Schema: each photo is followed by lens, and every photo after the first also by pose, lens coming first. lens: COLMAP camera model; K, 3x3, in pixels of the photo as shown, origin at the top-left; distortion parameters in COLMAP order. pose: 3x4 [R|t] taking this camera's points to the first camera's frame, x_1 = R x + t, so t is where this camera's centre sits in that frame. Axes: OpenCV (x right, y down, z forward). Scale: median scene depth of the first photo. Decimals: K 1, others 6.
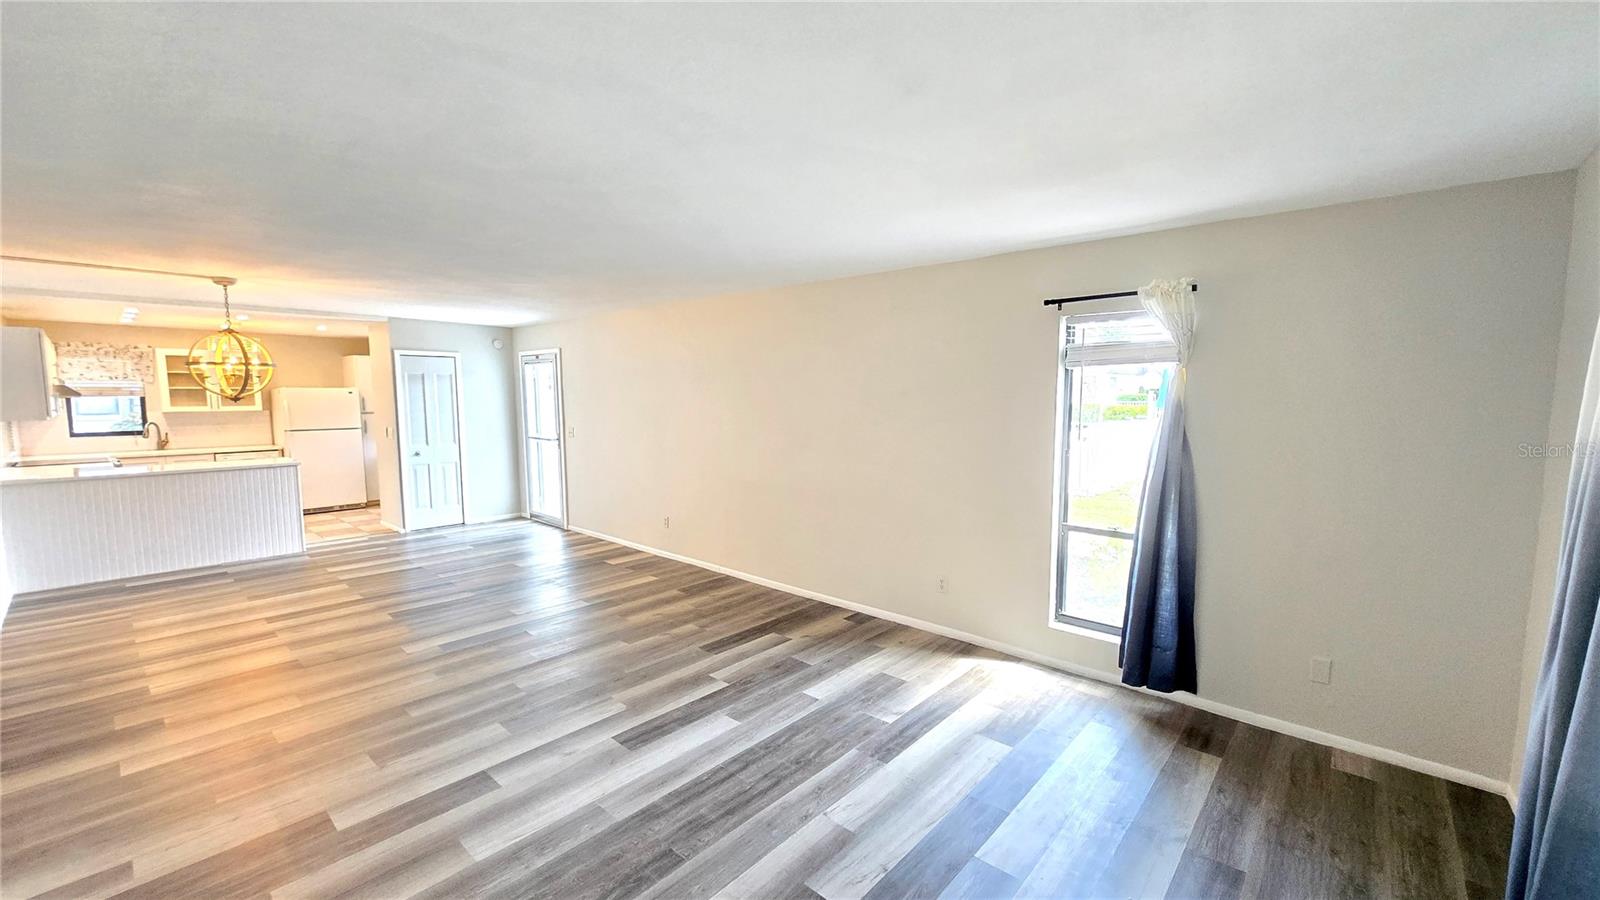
lens RADIAL K [[629.5, 0, 813.1], [0, 629.5, 451.2], [0, 0, 1]] dist [-0.000137, -0.000179]
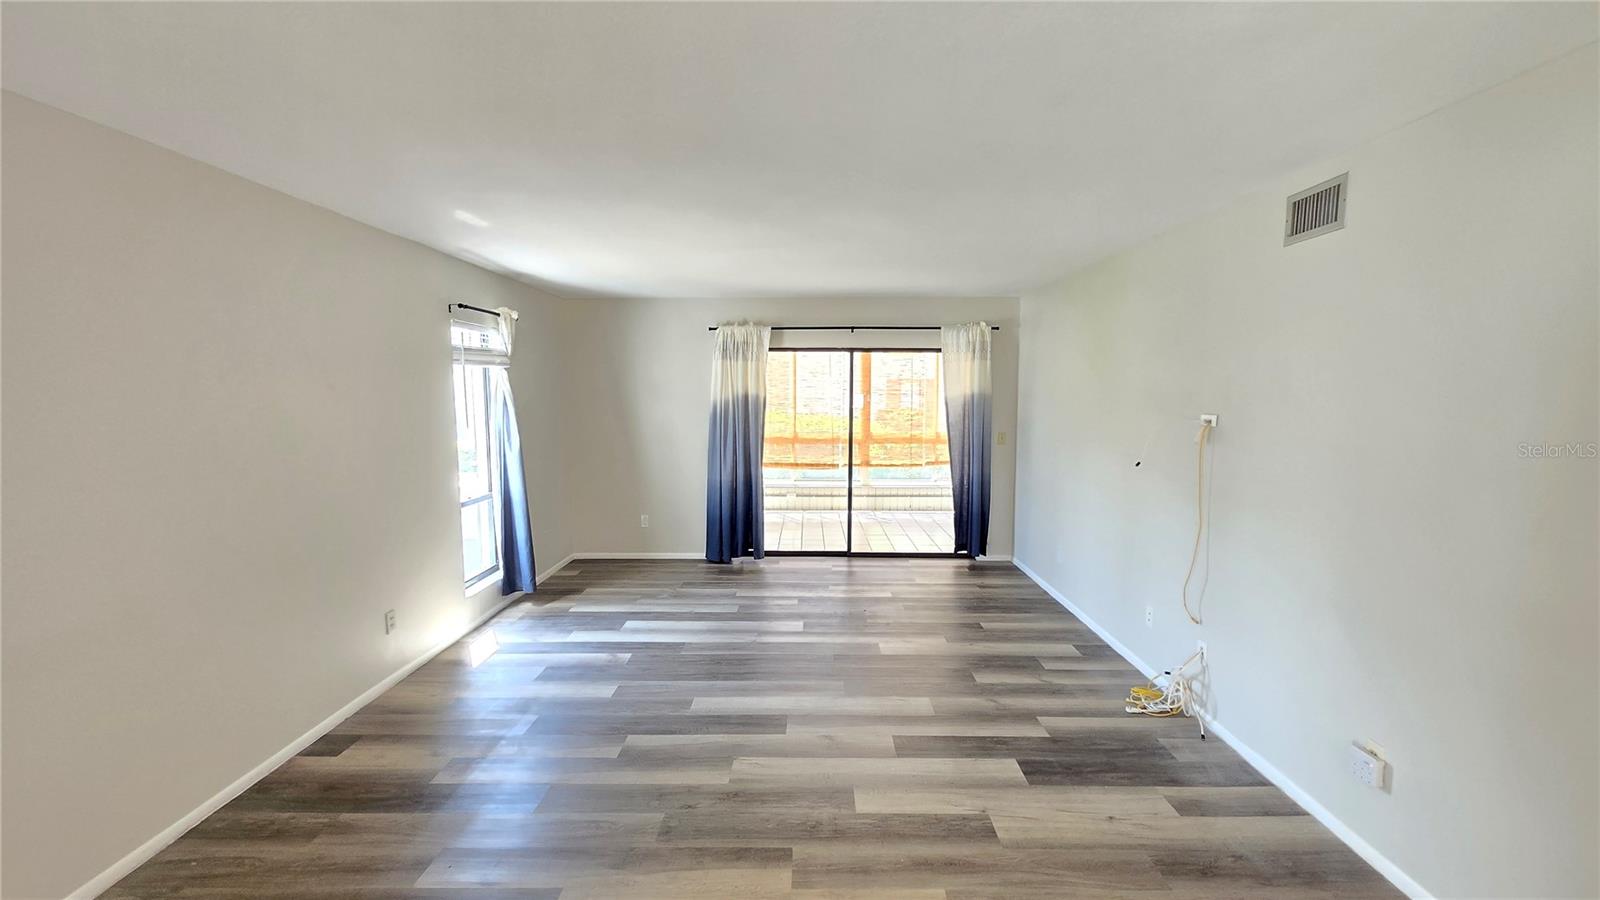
lens RADIAL K [[629.5, 0, 813.1], [0, 629.5, 451.2], [0, 0, 1]] dist [-0.000137, -0.000179]
pose [[-0.659813, -0.074948, 0.747683, -0.842267], [0.062373, 0.986117, 0.153890, -0.109614], [-0.748837, 0.148174, -0.645978, 1.225915]]
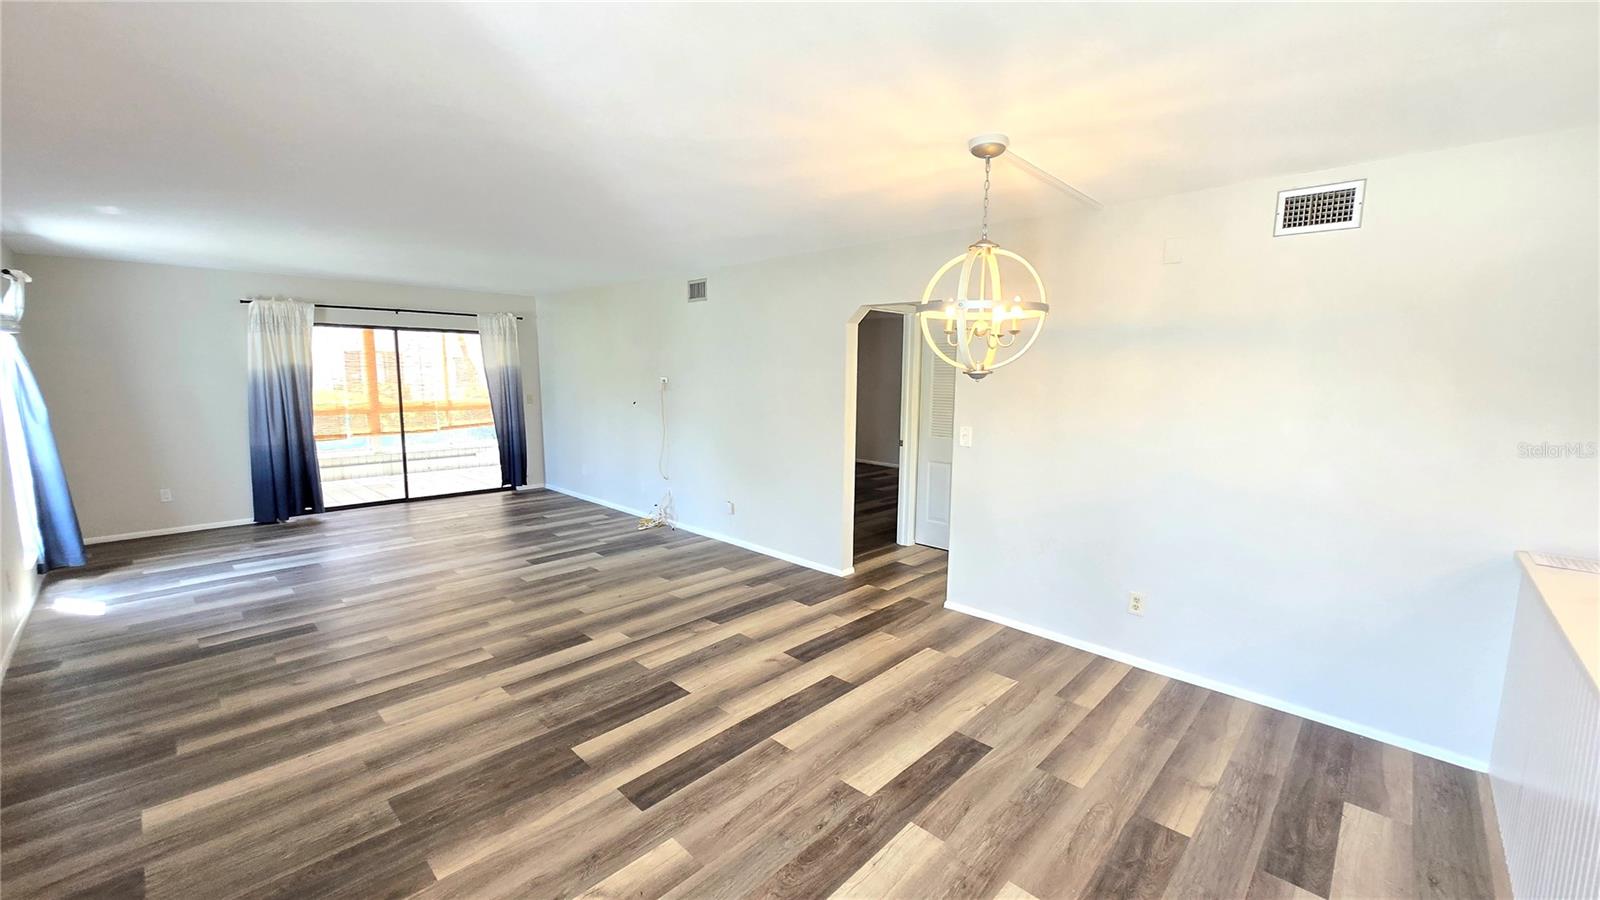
lens RADIAL K [[629.5, 0, 813.1], [0, 629.5, 451.2], [0, 0, 1]] dist [-0.000137, -0.000179]
pose [[-0.999362, -0.017844, 0.030946, -1.021734], [-0.010738, 0.976296, 0.216175, -0.174207], [-0.034070, 0.215705, -0.975864, 1.982063]]
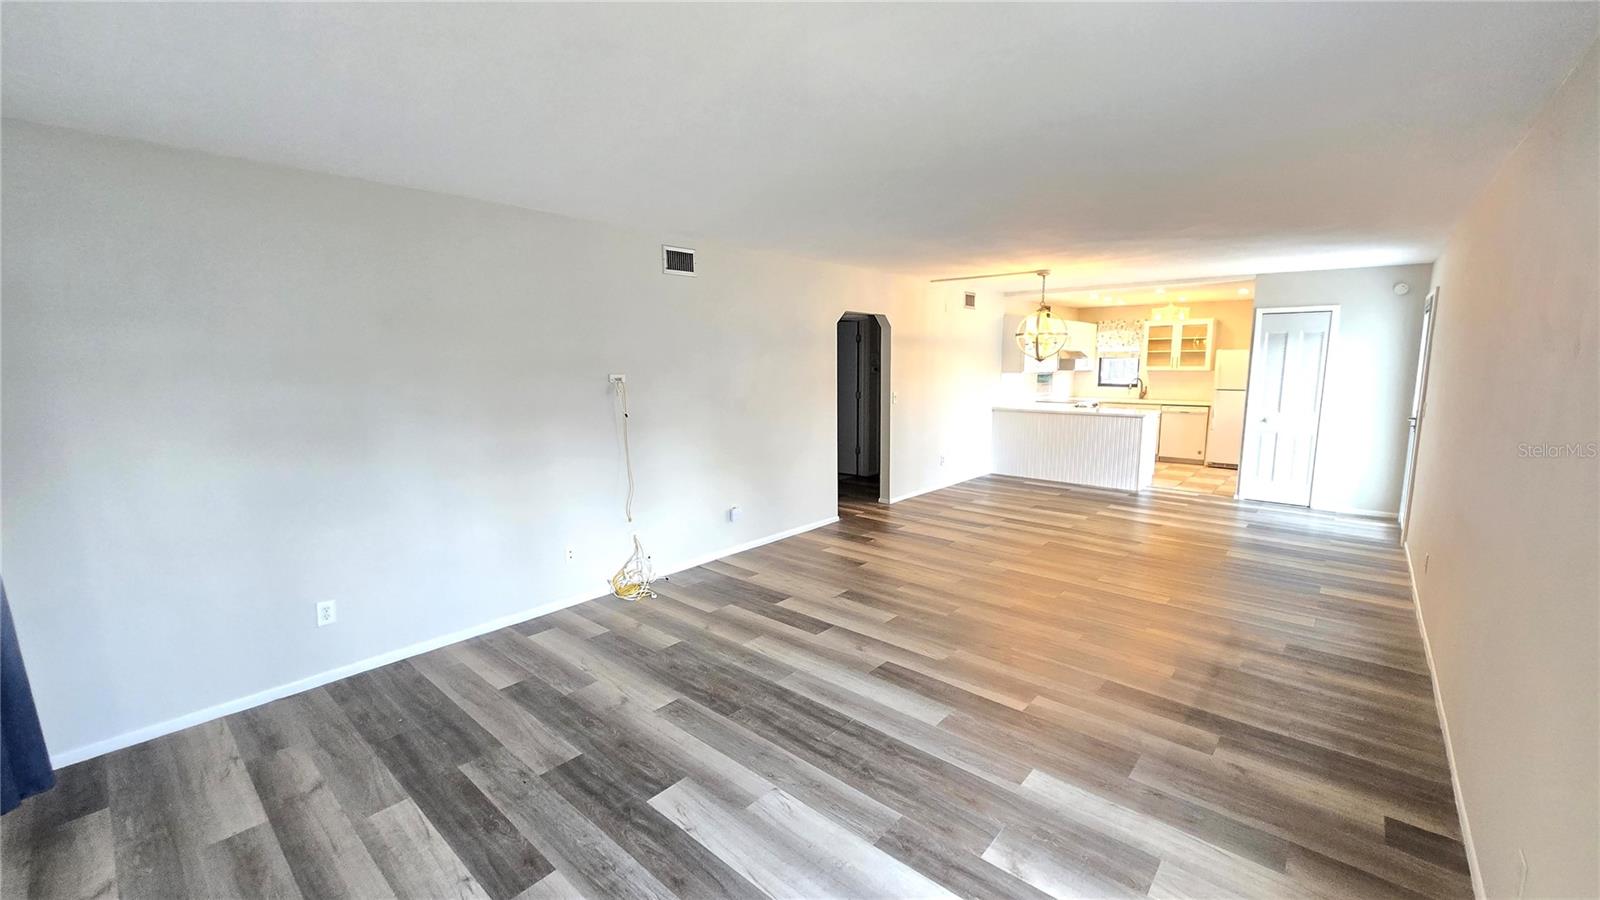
lens RADIAL K [[629.5, 0, 813.1], [0, 629.5, 451.2], [0, 0, 1]] dist [-0.000137, -0.000179]
pose [[0.008596, 0.143001, -0.989685, 0.588414], [-0.083316, 0.986383, 0.141800, -0.052160], [0.996486, 0.081238, 0.020394, 0.646412]]
